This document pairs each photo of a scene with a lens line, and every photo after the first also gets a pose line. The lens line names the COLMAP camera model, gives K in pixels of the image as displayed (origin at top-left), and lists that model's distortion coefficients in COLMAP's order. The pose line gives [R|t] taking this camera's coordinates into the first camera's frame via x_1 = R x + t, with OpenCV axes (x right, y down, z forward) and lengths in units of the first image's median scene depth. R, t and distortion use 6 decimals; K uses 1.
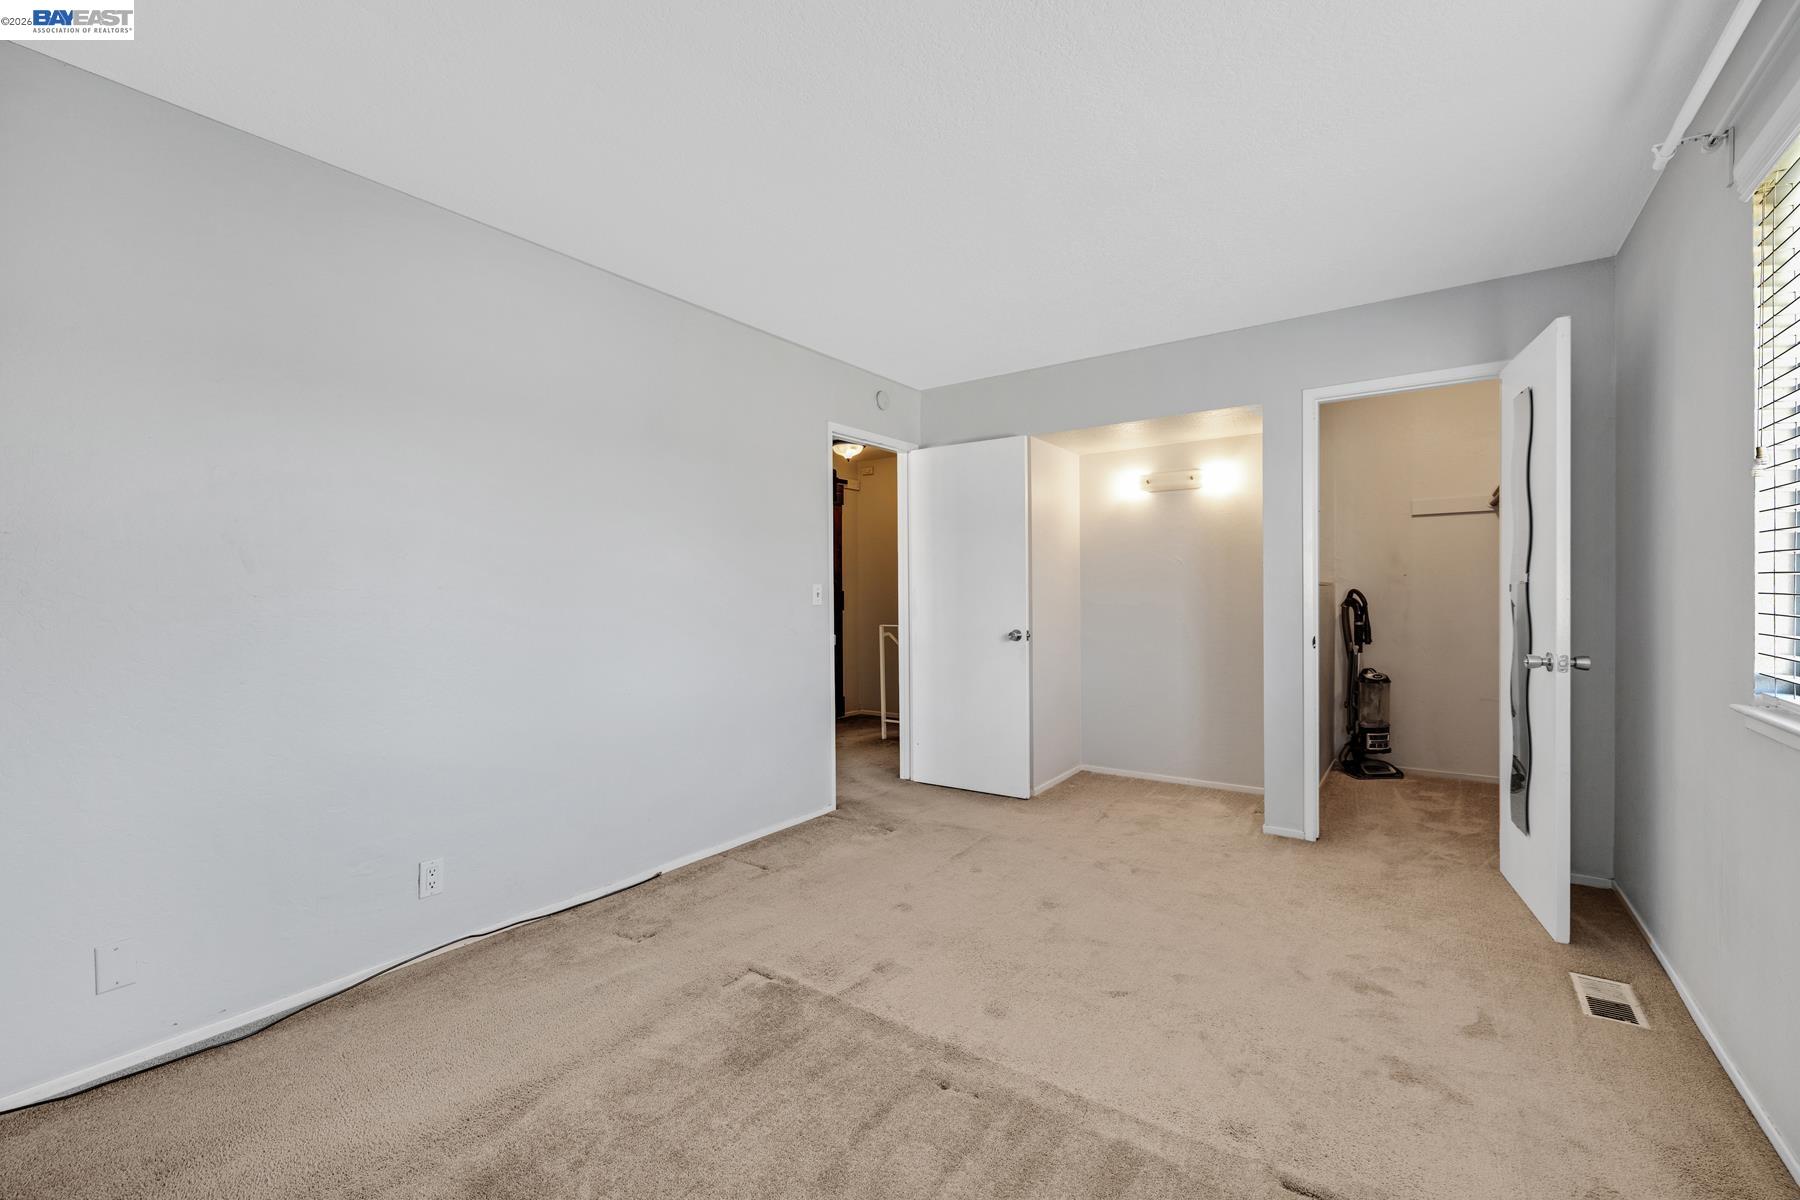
lens RADIAL K [[751.1, 0, 900.5], [0, 751.1, 565.8], [0, 0, 1]] dist [-0.001812, -0.000334]
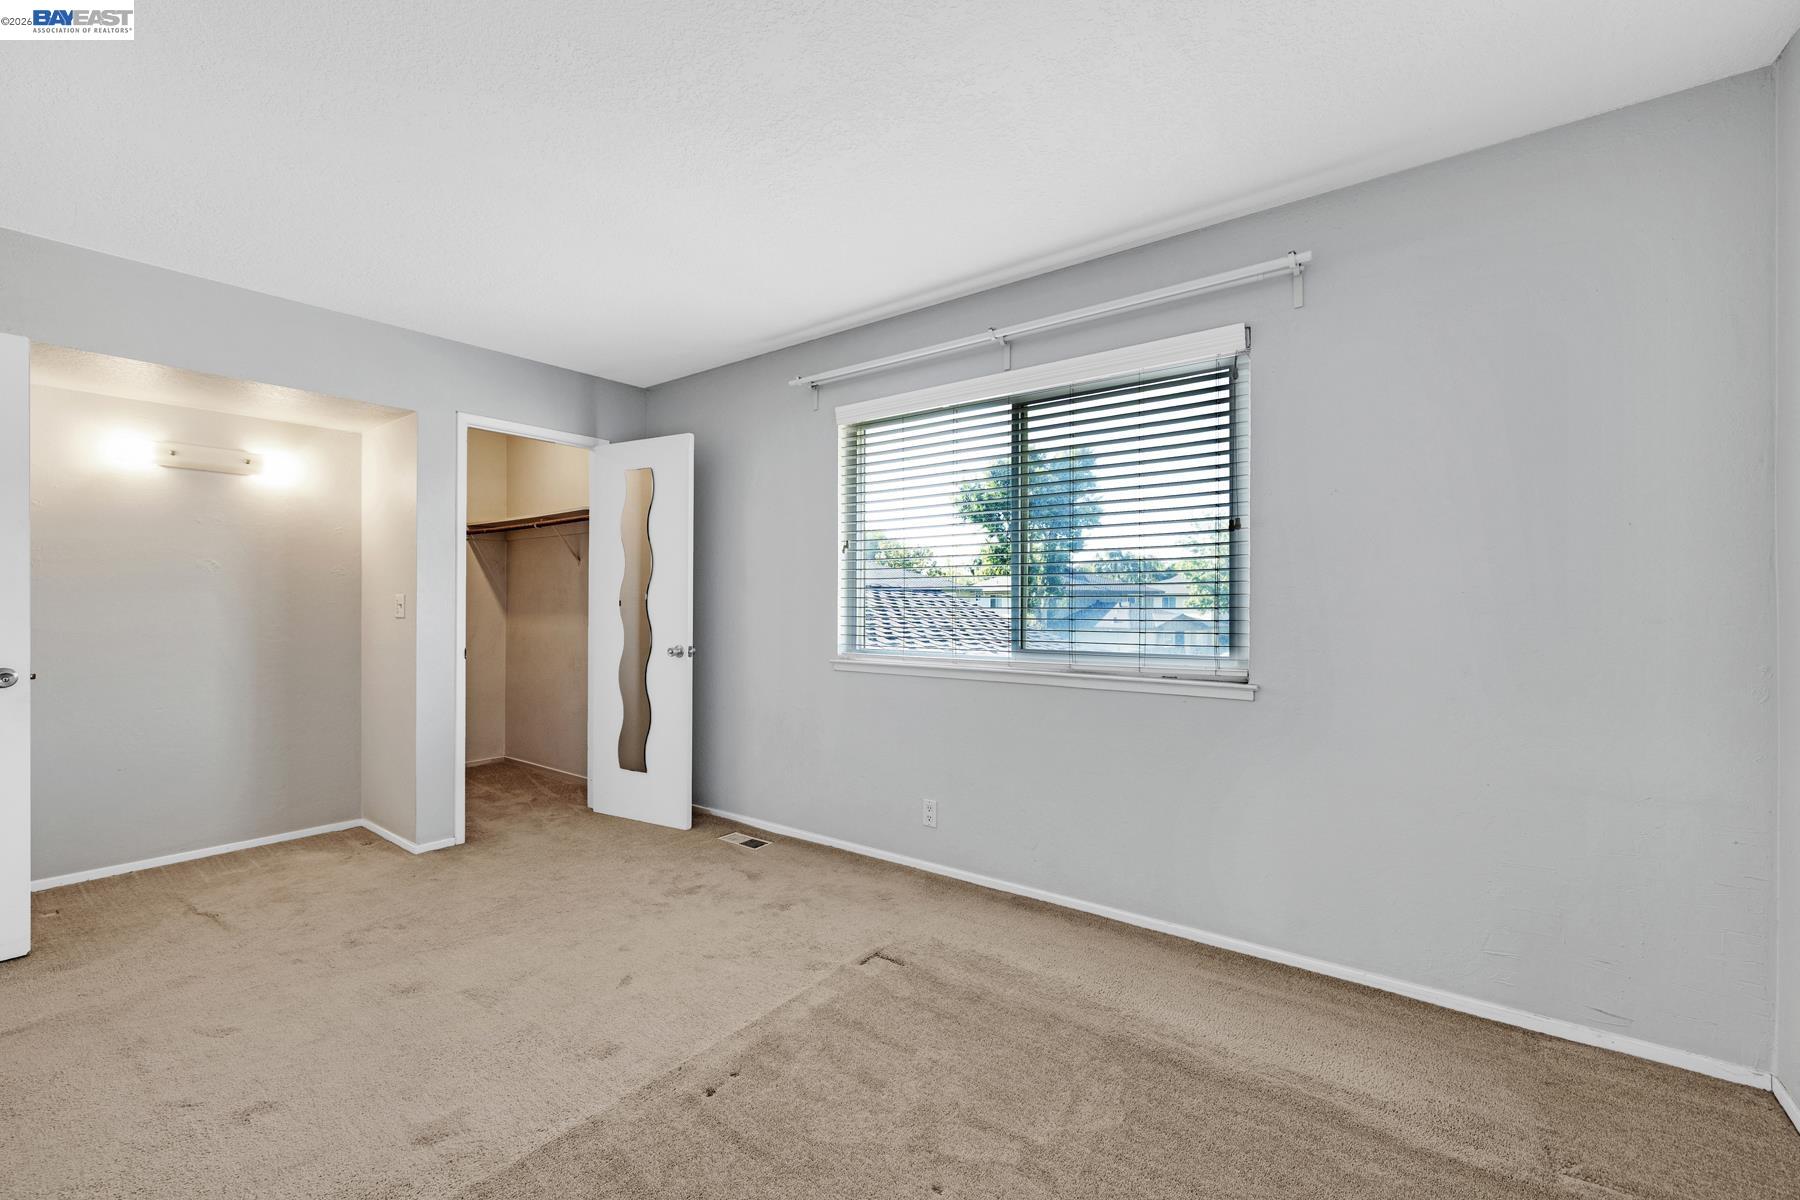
lens RADIAL K [[745.4, 0, 895.7], [0, 745.4, 602.2], [0, 0, 1]] dist [-0.001947, -0.000459]
pose [[0.035090, 0.006724, 0.999362, -0.532357], [-0.039382, 0.999210, -0.005341, 0.011130], [-0.998608, -0.039170, 0.035327, 0.410644]]
